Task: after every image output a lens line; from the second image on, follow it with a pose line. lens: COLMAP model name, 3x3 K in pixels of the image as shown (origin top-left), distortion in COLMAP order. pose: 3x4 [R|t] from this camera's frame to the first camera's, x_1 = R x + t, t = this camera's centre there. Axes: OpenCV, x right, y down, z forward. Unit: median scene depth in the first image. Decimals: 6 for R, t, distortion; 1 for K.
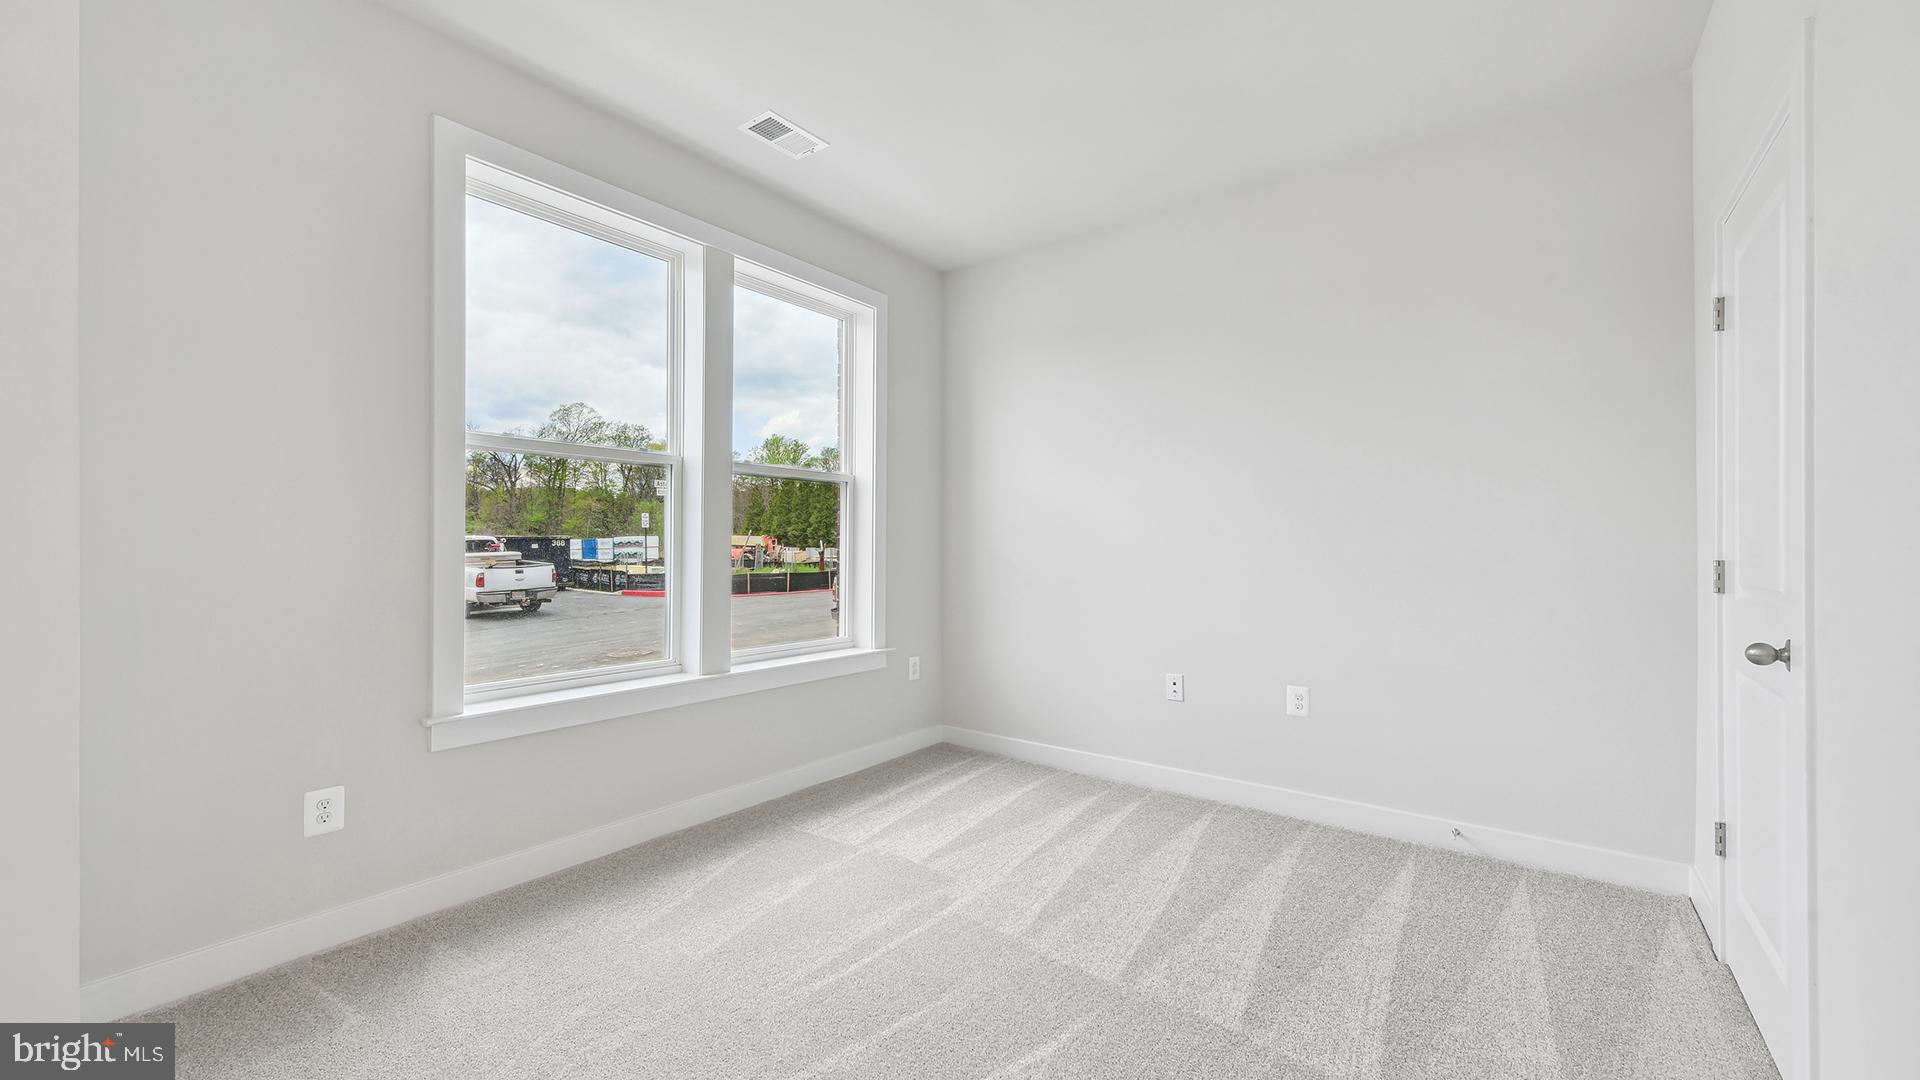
lens RADIAL K [[754.8, 0, 946.9], [0, 754.8, 546.4], [0, 0, 1]] dist [0.017541, 0.000099]
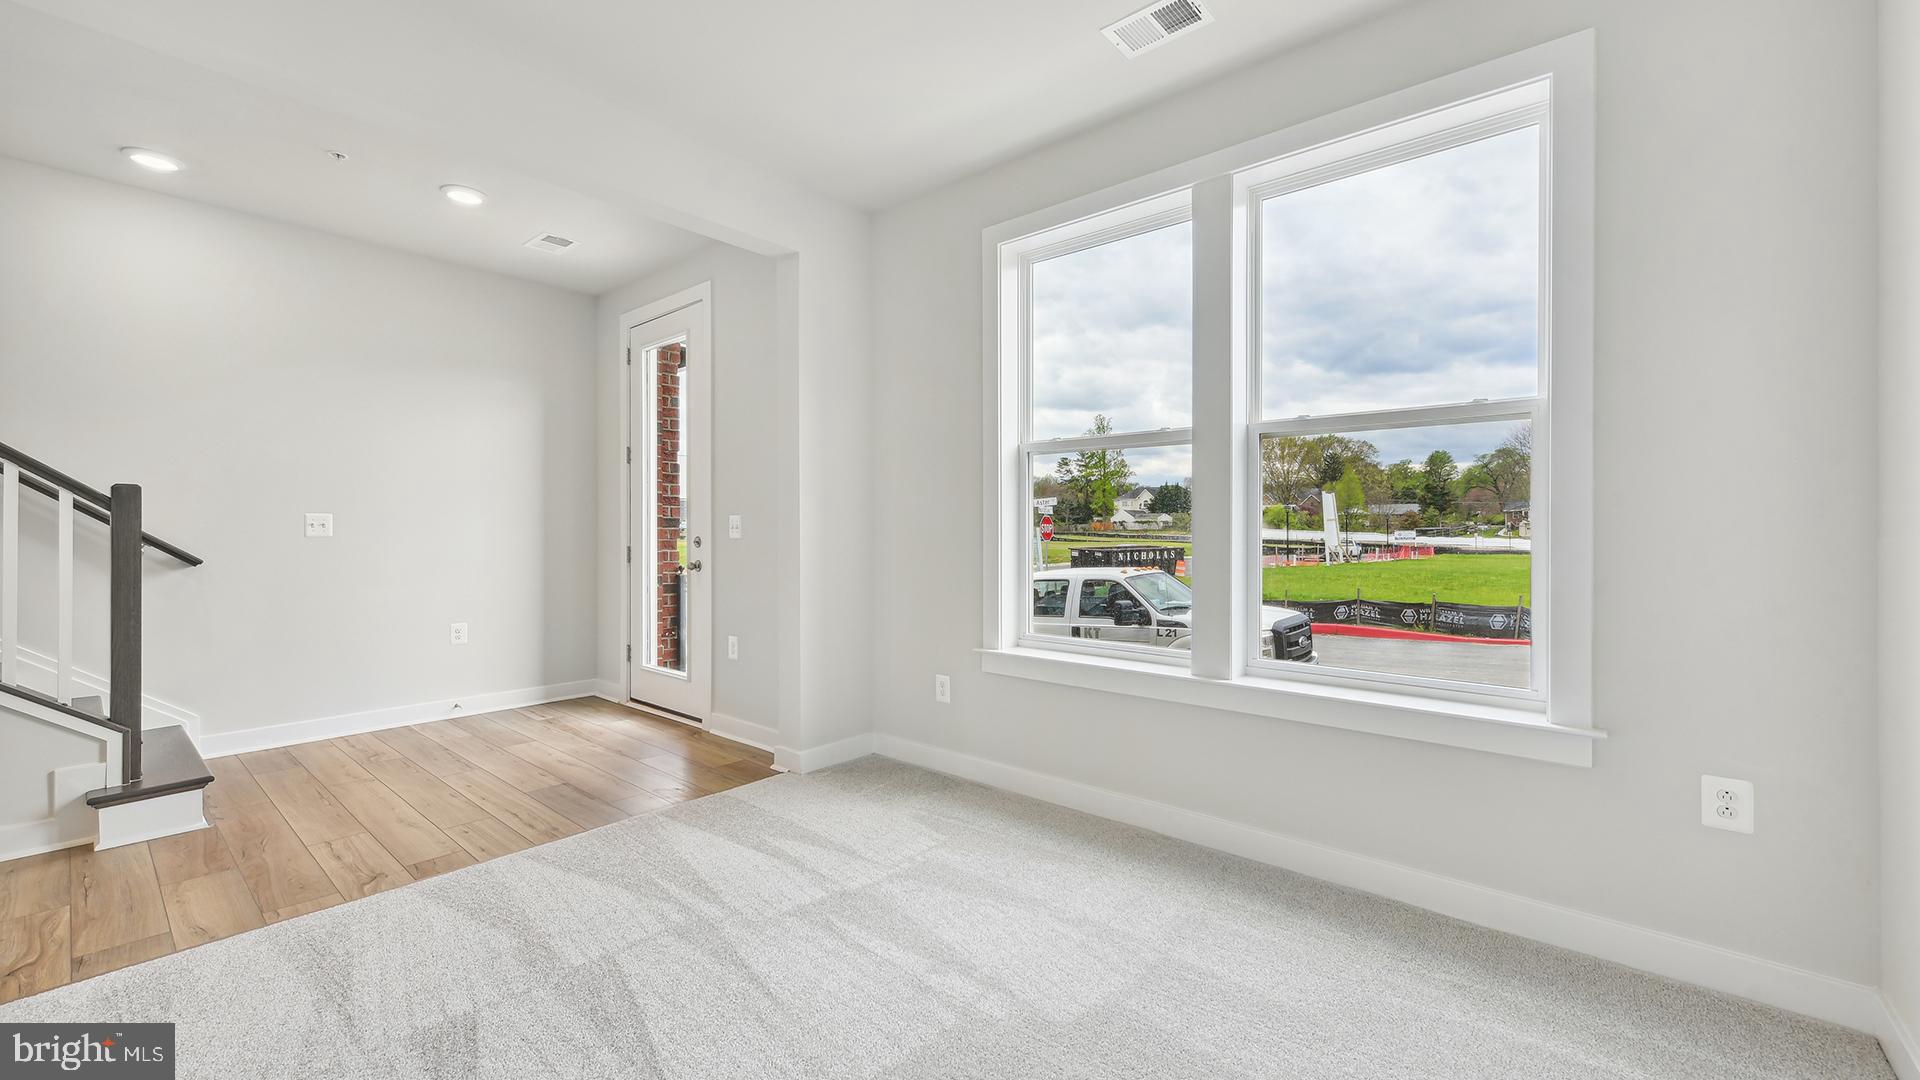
lens RADIAL K [[754.8, 0, 946.4], [0, 754.8, 529.4], [0, 0, 1]] dist [0.017541, 0.000099]
pose [[-0.047057, -0.004626, -0.998882, 0.618289], [-0.003400, 0.999984, -0.004471, 0.006971], [0.998886, 0.003186, -0.047072, 0.818878]]
